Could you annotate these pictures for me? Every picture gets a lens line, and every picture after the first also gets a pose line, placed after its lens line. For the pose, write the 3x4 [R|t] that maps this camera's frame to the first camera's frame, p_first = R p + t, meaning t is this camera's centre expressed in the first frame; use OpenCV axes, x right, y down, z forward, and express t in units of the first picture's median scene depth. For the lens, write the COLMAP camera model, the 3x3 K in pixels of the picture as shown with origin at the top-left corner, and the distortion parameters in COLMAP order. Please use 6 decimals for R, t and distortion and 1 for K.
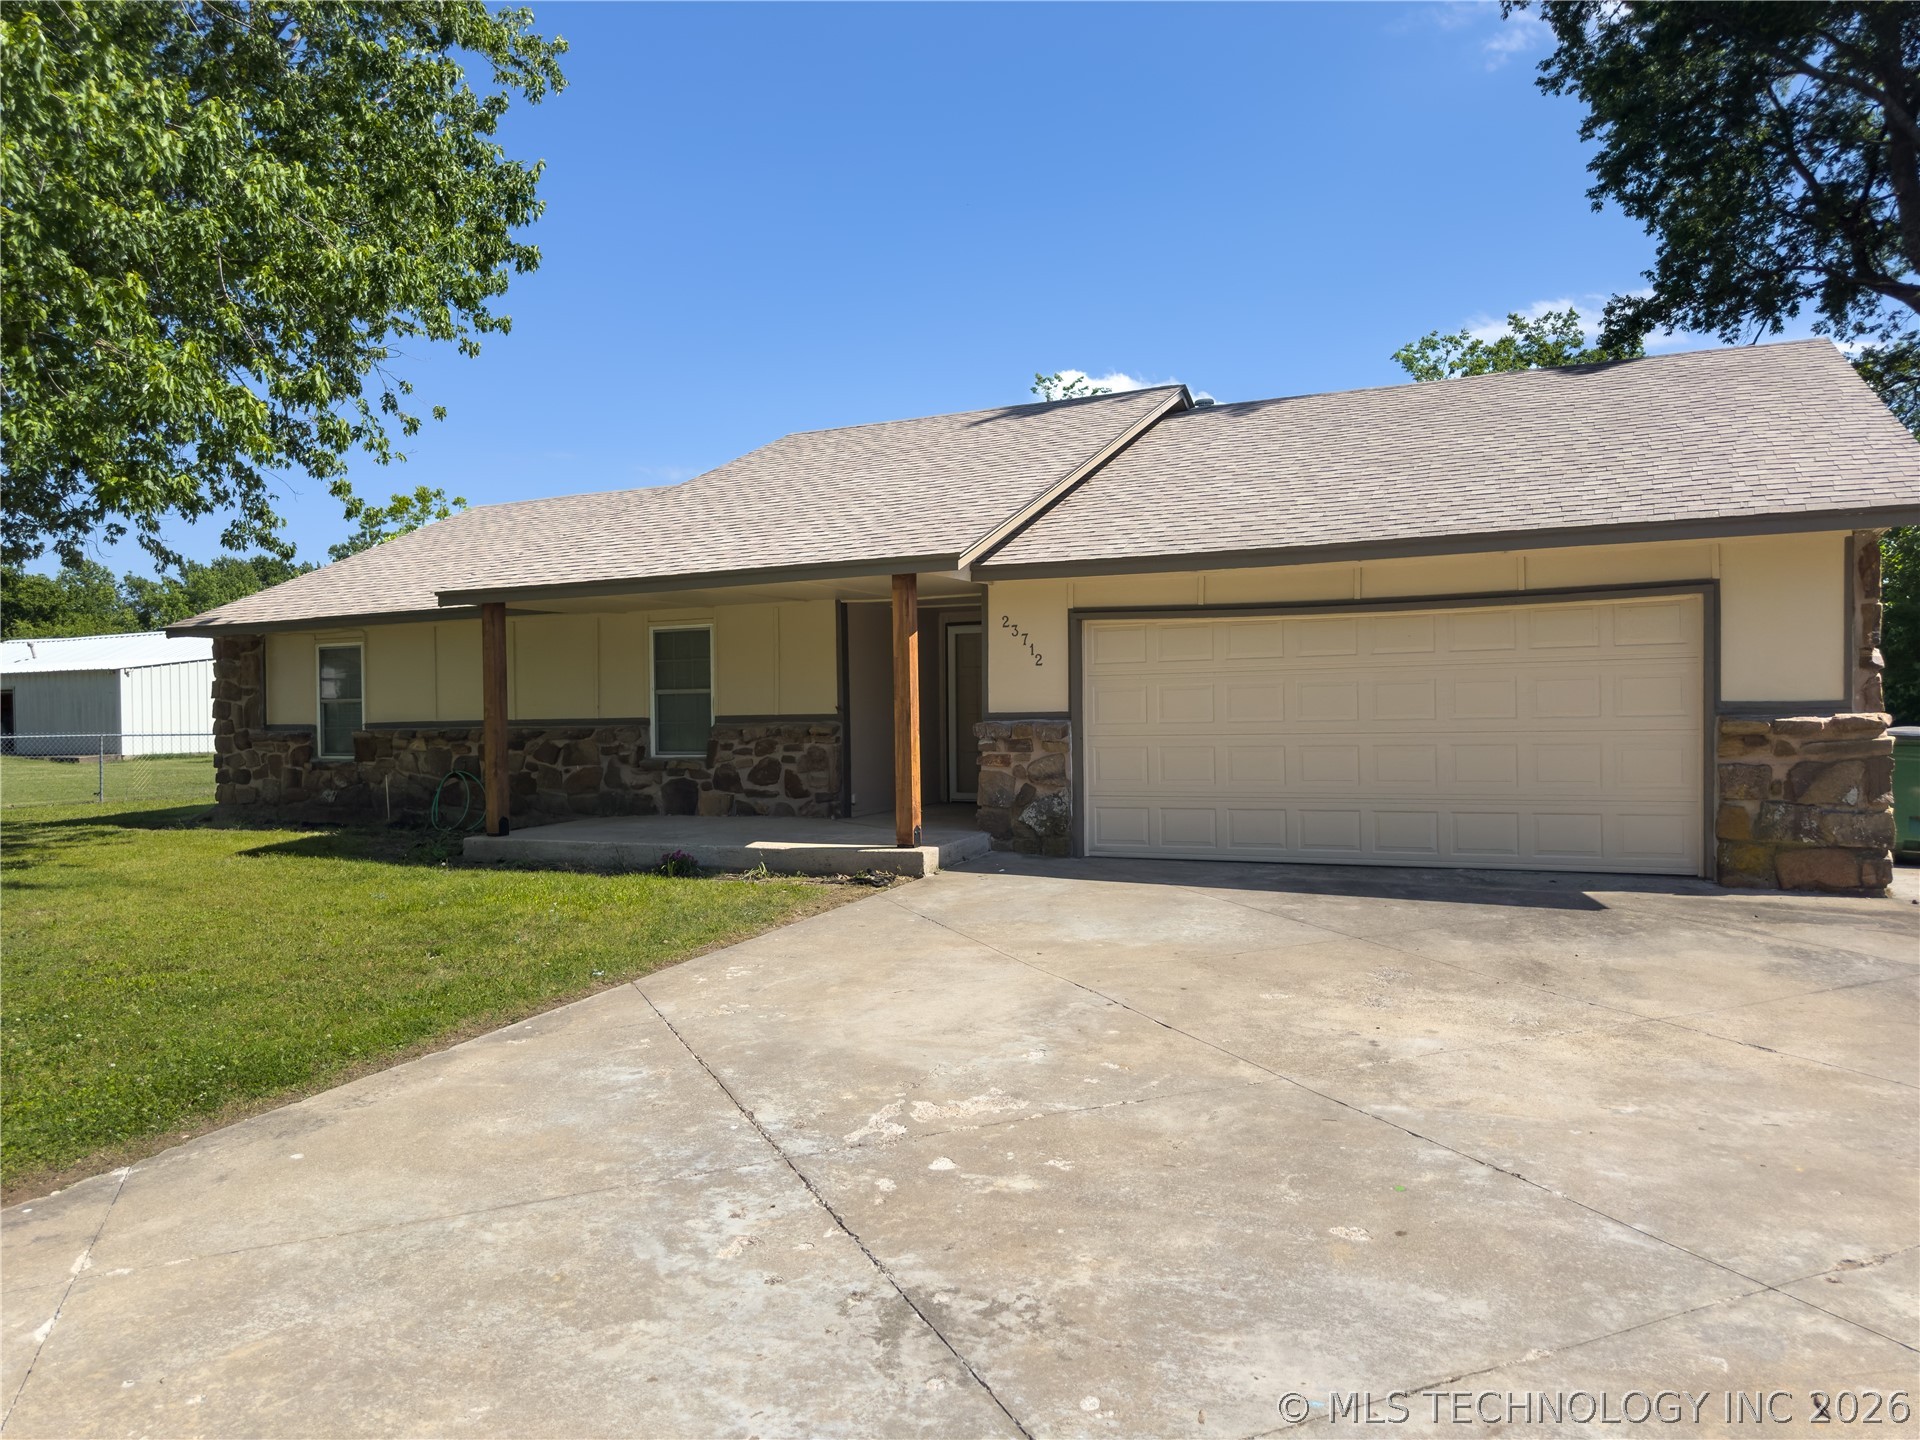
lens RADIAL K [[1368.9, 0, 947.2], [0, 1368.9, 716.9], [0, 0, 1]] dist [-0.004427, 0.007566]
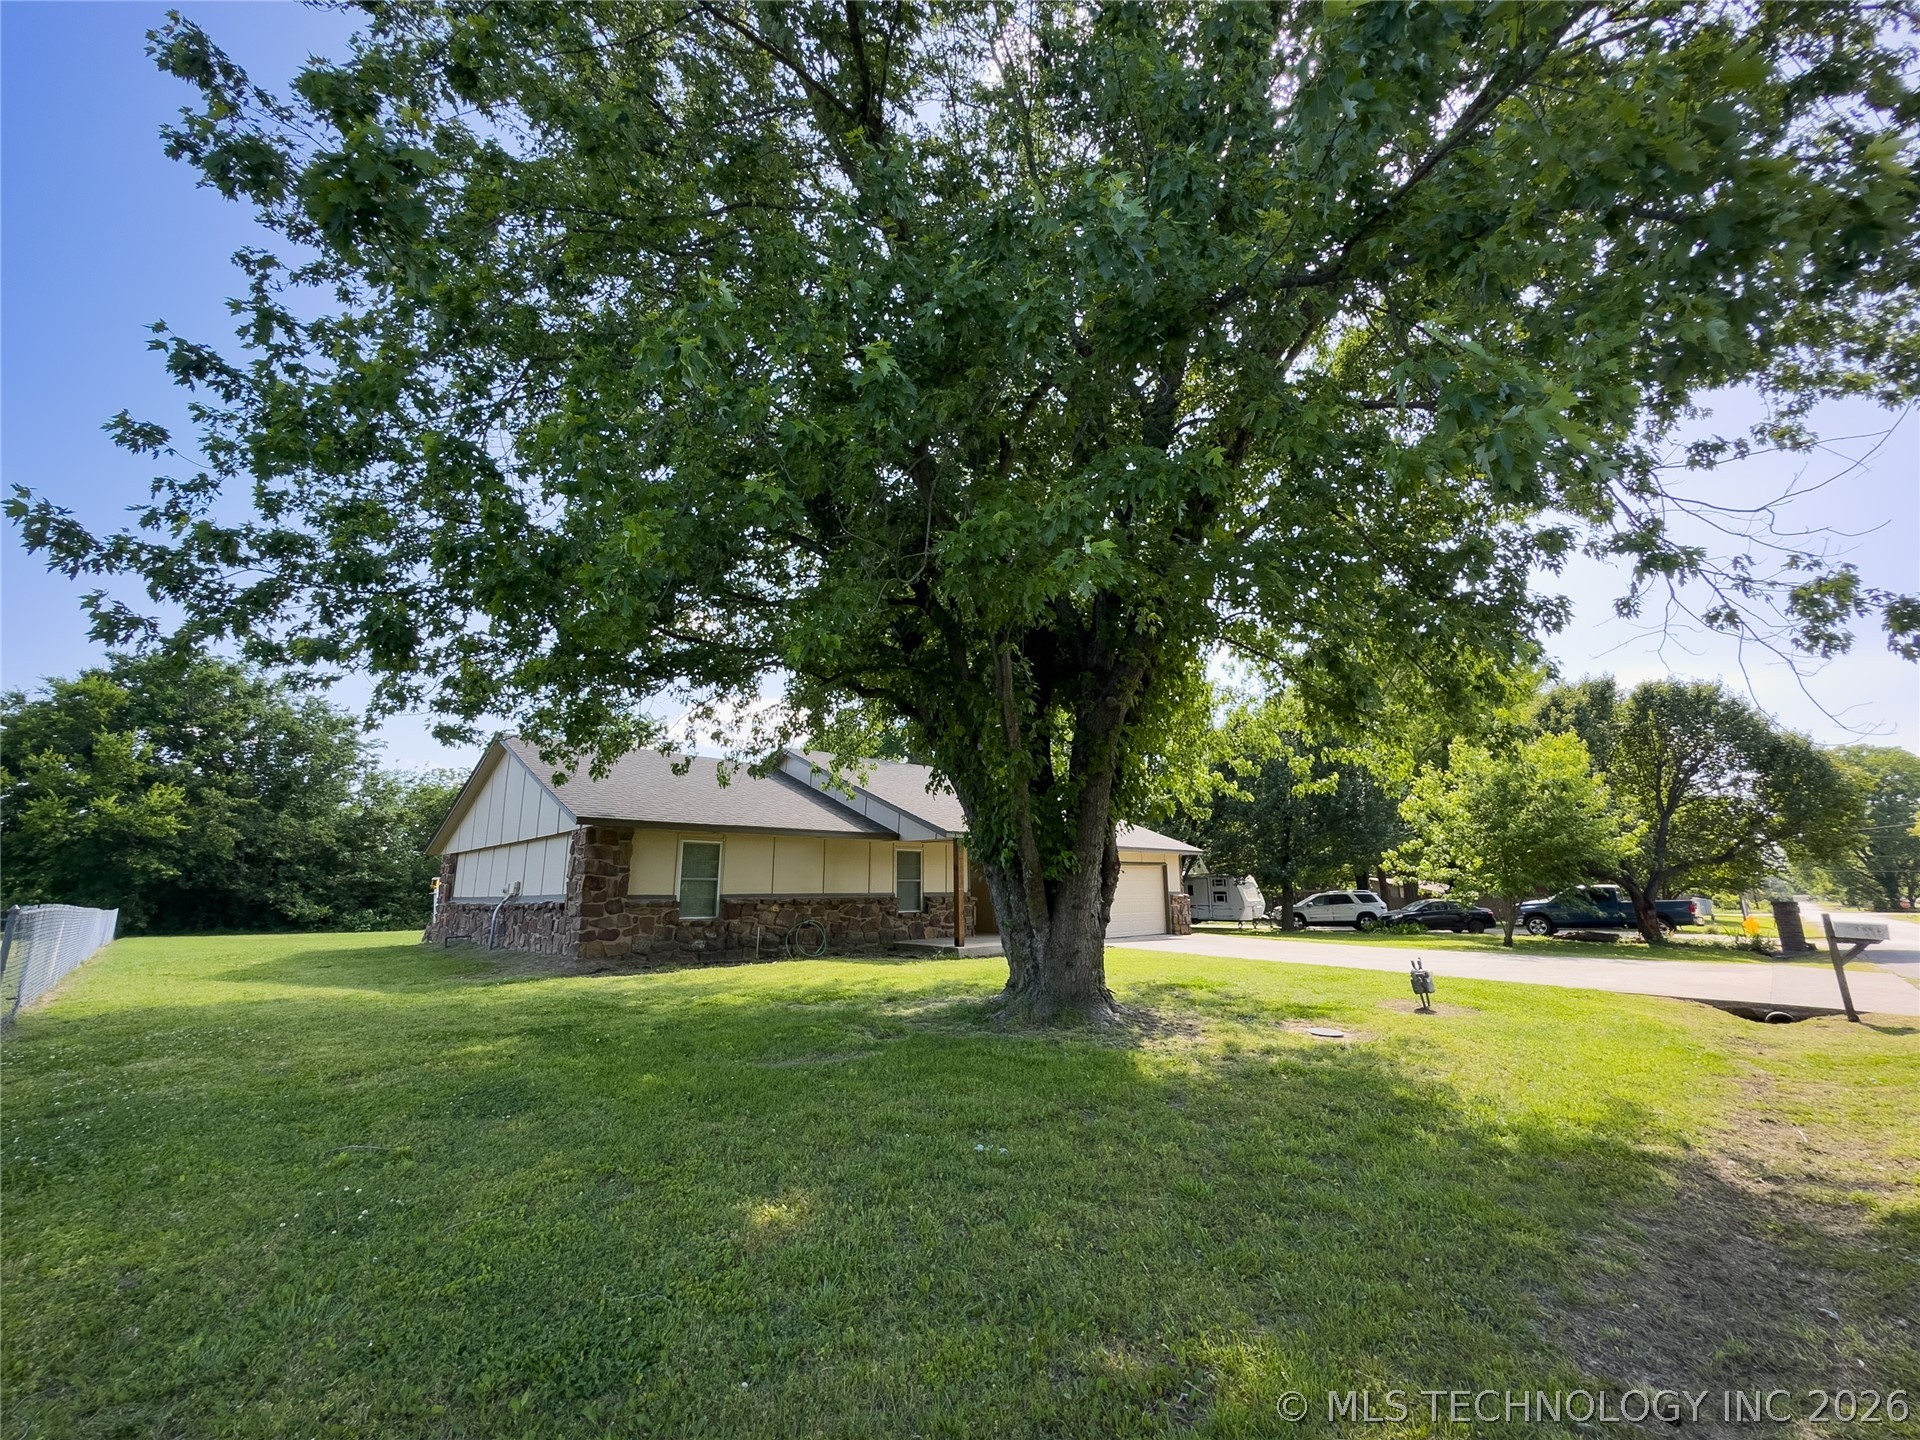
lens RADIAL K [[767.7, 0, 960.0], [0, 767.7, 720.0], [0, 0, 1]] dist [-0.000411, 0.000197]
pose [[0.352811, 0.230046, 0.906975, -1.430957], [0.020102, 0.967219, -0.253146, 0.047511], [-0.935479, 0.107545, 0.336621, 0.513543]]
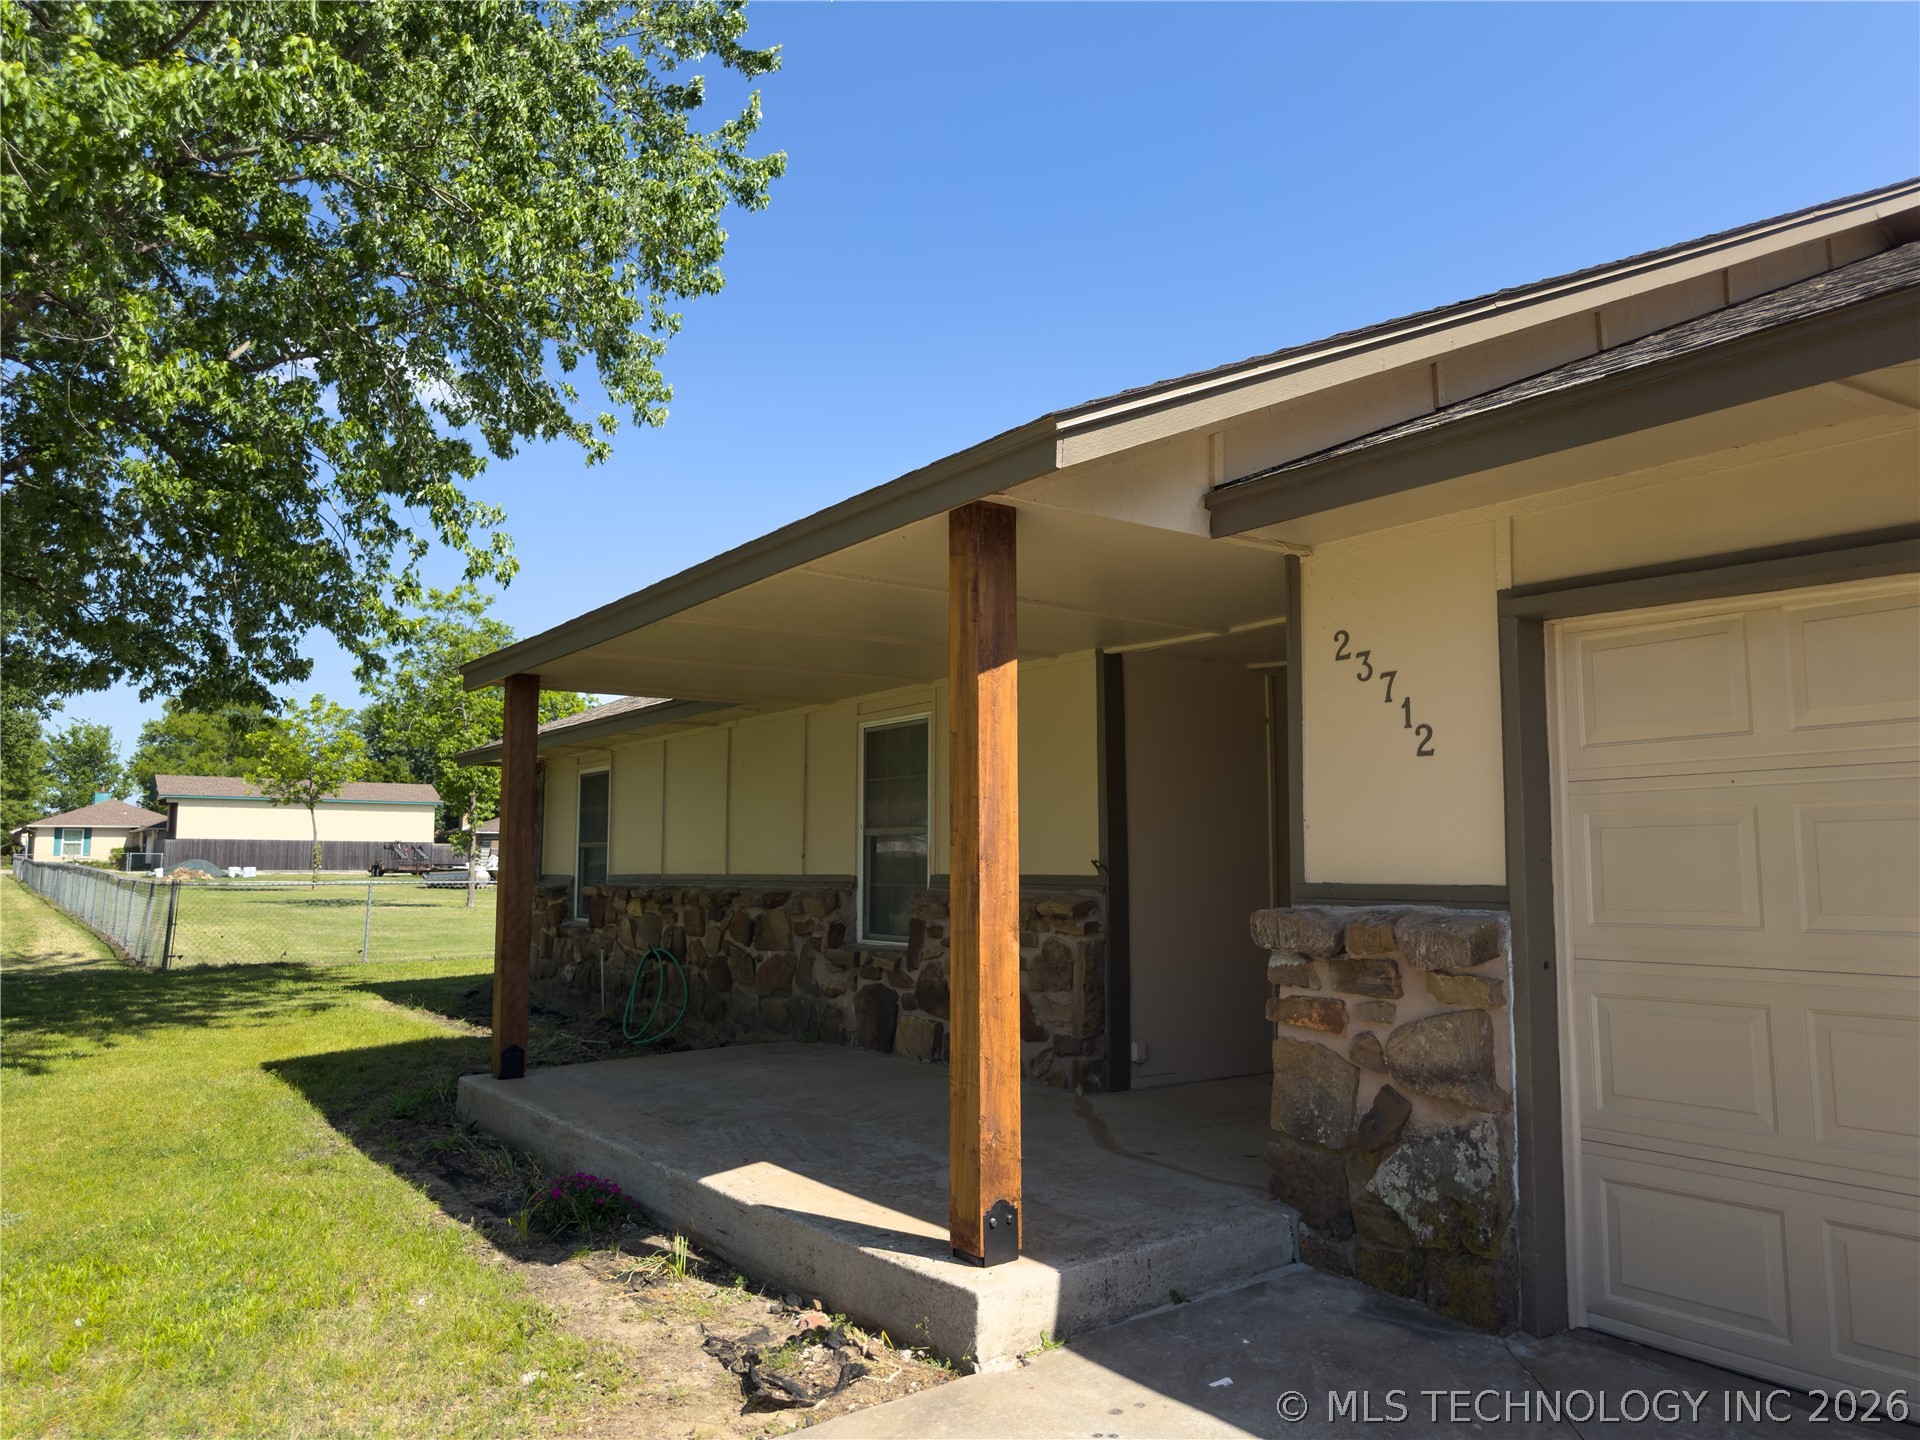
lens RADIAL K [[1358.4, 0, 946.2], [0, 1358.4, 720.0], [0, 0, 1]] dist [-0.000935, -0.004714]
pose [[0.874641, -0.034318, -0.483556, 0.112902], [-0.018974, 0.994303, -0.104884, -0.005836], [0.484400, 0.100911, 0.869007, 0.539529]]
